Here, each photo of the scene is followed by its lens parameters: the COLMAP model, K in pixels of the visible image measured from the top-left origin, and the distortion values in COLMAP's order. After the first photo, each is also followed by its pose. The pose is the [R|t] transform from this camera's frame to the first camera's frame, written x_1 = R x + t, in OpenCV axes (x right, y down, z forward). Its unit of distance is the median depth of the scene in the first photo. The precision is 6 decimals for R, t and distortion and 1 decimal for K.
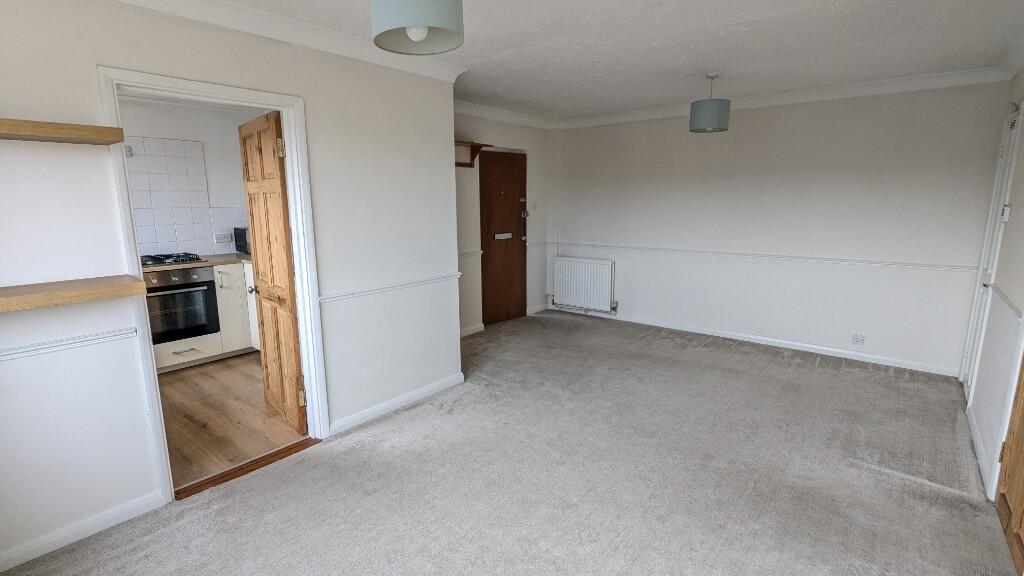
lens RADIAL K [[480.4, 0, 512.0], [0, 480.4, 288.0], [0, 0, 1]] dist [-0.002724, -0.000954]
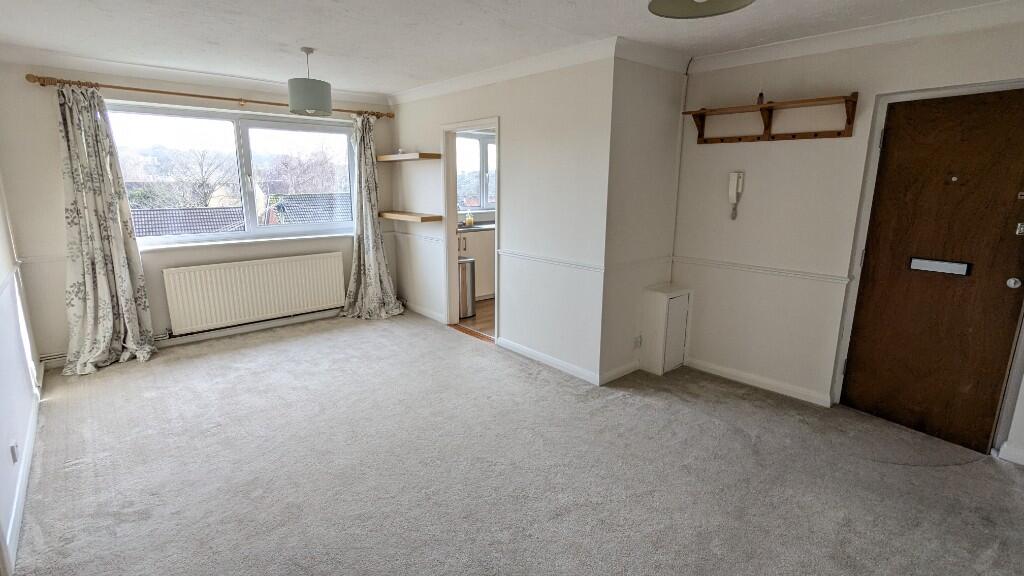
lens RADIAL K [[480.4, 0, 512.0], [0, 480.4, 288.0], [0, 0, 1]] dist [-0.002724, -0.000954]
pose [[-0.171474, 0.217975, -0.960772, 0.576535], [-0.188456, 0.949951, 0.249154, -0.135770], [0.966996, 0.223787, -0.121813, 0.680743]]
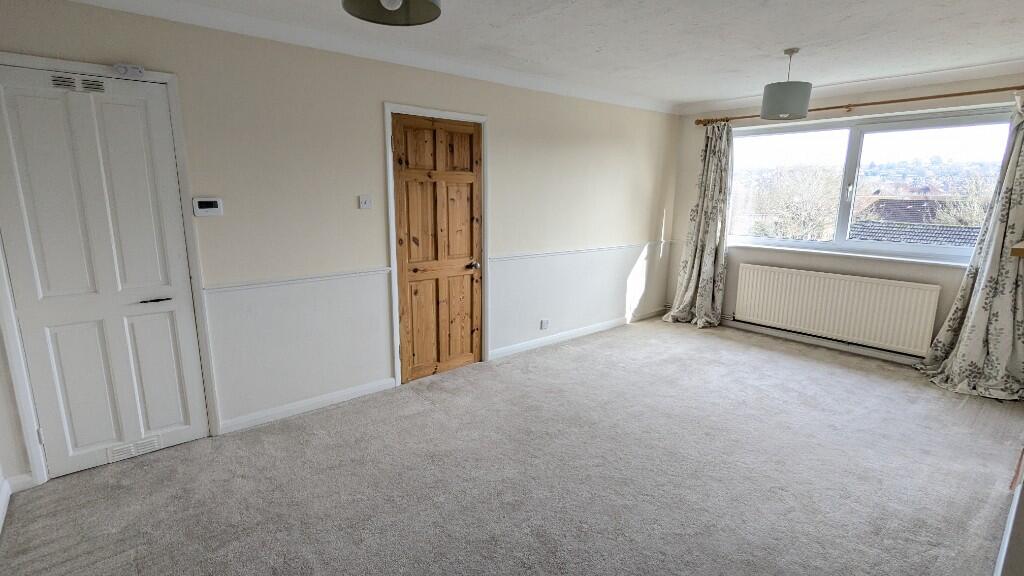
lens RADIAL K [[480.4, 0, 512.0], [0, 480.4, 288.0], [0, 0, 1]] dist [-0.002724, -0.000954]
pose [[-0.980630, -0.039809, 0.191783, 0.163680], [0.035056, 0.927650, 0.371801, -0.185533], [-0.192708, 0.371323, -0.908286, 0.997664]]
